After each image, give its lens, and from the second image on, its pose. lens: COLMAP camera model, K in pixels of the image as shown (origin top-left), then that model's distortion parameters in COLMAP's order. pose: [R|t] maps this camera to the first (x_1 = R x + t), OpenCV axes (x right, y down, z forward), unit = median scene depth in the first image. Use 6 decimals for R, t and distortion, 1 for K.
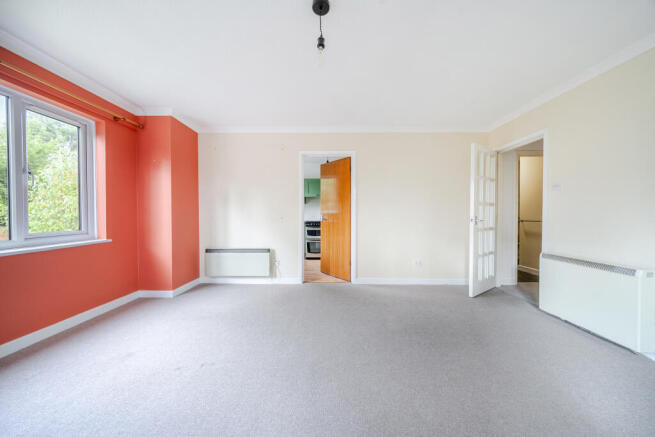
lens RADIAL K [[226.2, 0, 325.4], [0, 226.2, 217.2], [0, 0, 1]] dist [0.000847, -0.000093]
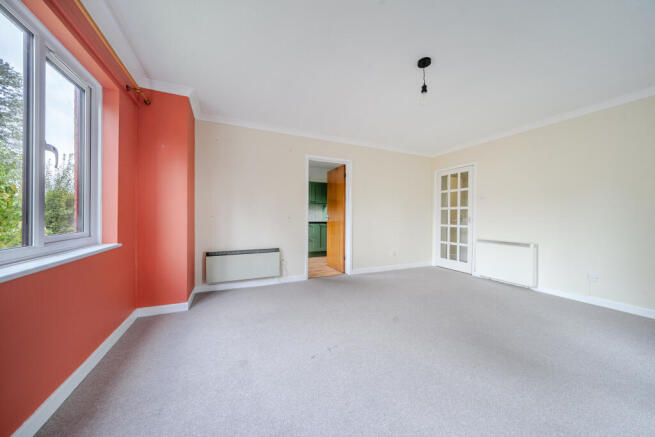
lens RADIAL K [[226.2, 0, 328.2], [0, 226.2, 215.9], [0, 0, 1]] dist [0.000847, -0.000093]
pose [[0.897873, 0.009693, 0.440147, -0.495559], [-0.003175, 0.999874, -0.015544, 0.010848], [-0.440243, 0.012559, 0.897791, 0.003259]]
